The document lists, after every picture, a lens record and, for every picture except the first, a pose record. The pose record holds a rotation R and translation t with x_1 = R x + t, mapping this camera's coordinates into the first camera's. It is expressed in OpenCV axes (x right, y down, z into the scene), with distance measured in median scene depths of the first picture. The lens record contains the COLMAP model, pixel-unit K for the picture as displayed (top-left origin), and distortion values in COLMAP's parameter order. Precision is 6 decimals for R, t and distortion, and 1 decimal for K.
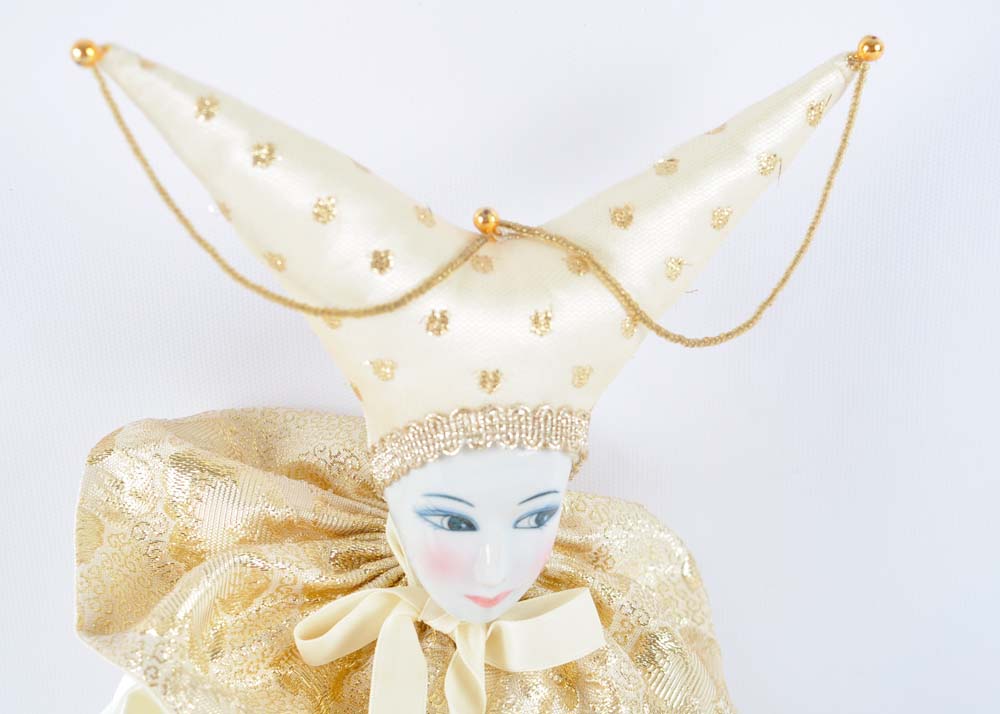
lens RADIAL K [[2175.0, 0, 500.0], [0, 2175.0, 357.0], [0, 0, 1]] dist [0.070482, 0.054377]
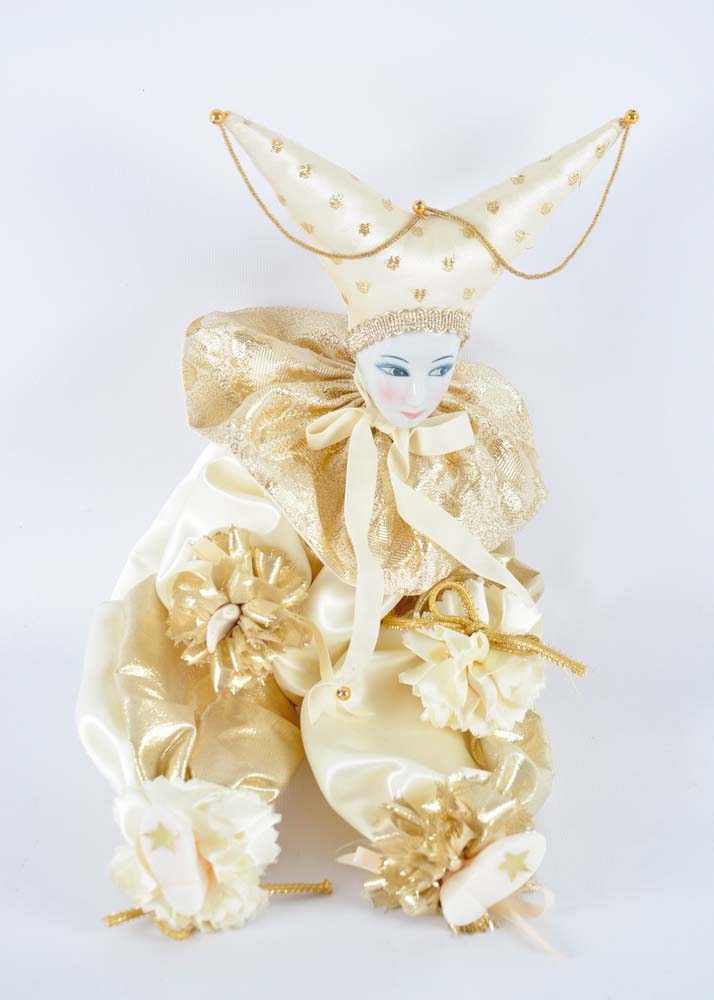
lens RADIAL K [[2175.0, 0, 357.0], [0, 2175.0, 500.0], [0, 0, 1]] dist [0.070482, 0.054377]
pose [[0.999562, 0.024105, 0.017192, -0.083105], [-0.025783, 0.994120, 0.105174, -0.008825], [-0.014556, -0.105571, 0.994305, -0.840576]]
